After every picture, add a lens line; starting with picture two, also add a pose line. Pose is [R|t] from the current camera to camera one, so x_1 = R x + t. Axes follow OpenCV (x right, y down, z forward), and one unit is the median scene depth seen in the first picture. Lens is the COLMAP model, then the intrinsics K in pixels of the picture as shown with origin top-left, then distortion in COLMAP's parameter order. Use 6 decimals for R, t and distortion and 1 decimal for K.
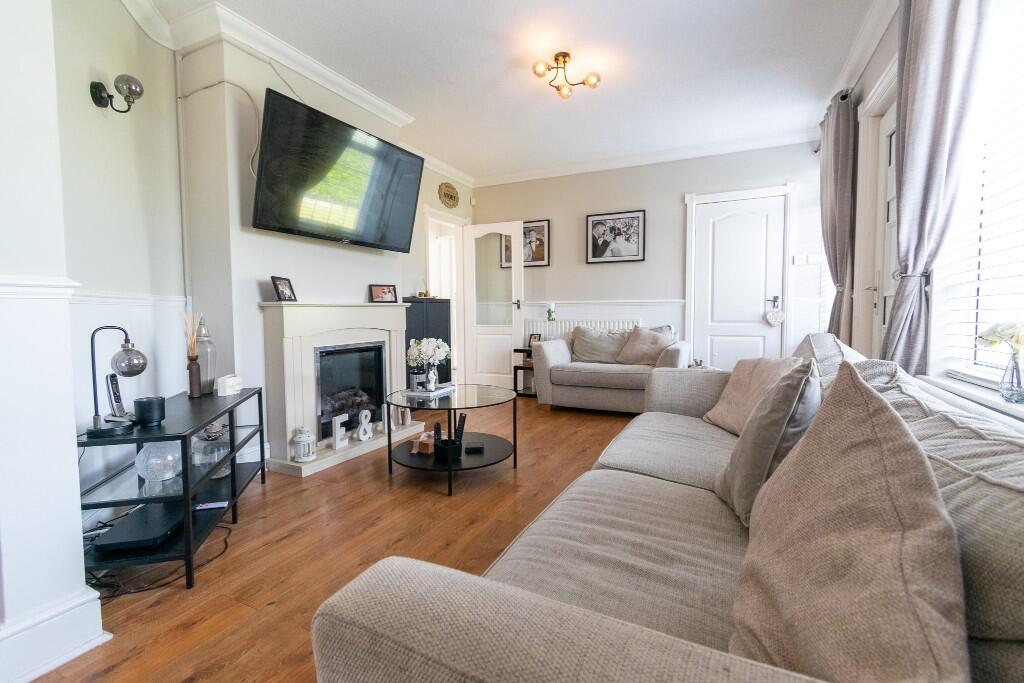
lens RADIAL K [[455.0, 0, 513.0], [0, 455.0, 339.1], [0, 0, 1]] dist [0.002177, -0.000534]
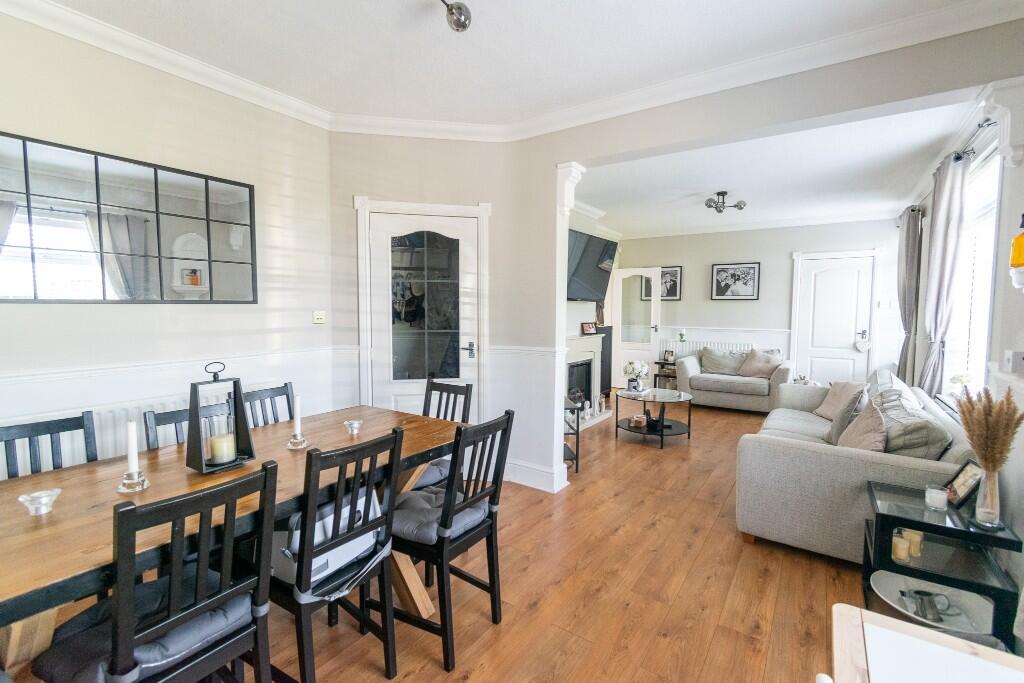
lens RADIAL K [[455.0, 0, 512.0], [0, 455.0, 339.5], [0, 0, 1]] dist [0.002177, -0.000534]
pose [[0.988193, 0.020090, -0.151892, -0.255444], [-0.018903, 0.999778, 0.009258, -0.058954], [0.152044, -0.006277, 0.988354, -0.505548]]
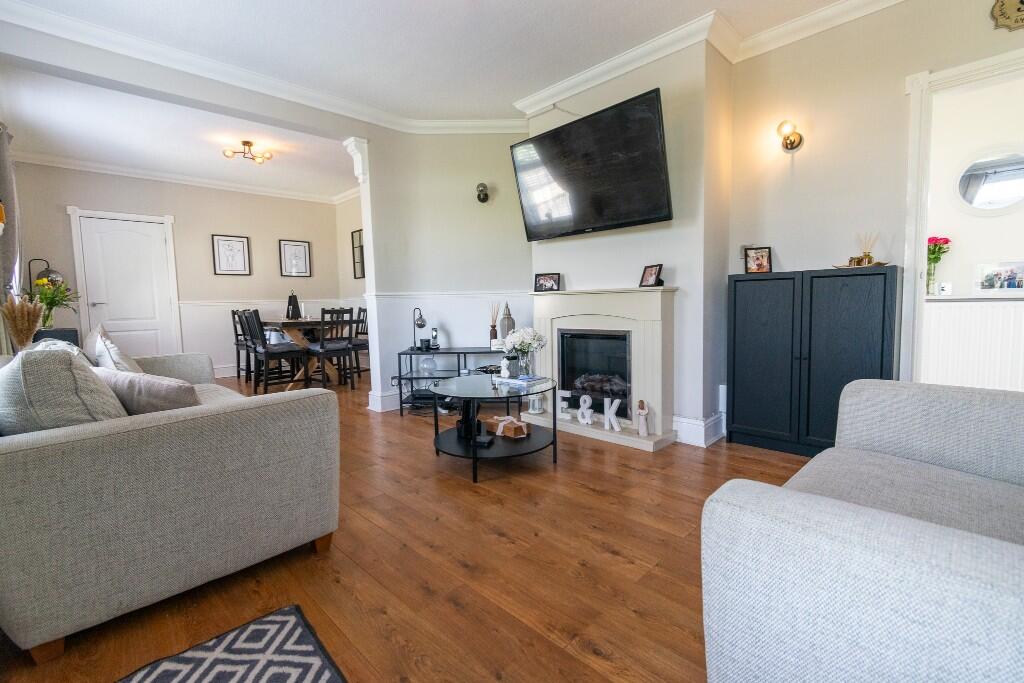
lens RADIAL K [[455.0, 0, 512.9], [0, 455.0, 338.5], [0, 0, 1]] dist [0.002177, -0.000534]
pose [[-0.330769, 0.084792, -0.939895, 0.473274], [-0.036448, 0.994064, 0.102506, -0.047804], [0.943008, 0.068163, -0.325715, 0.821771]]
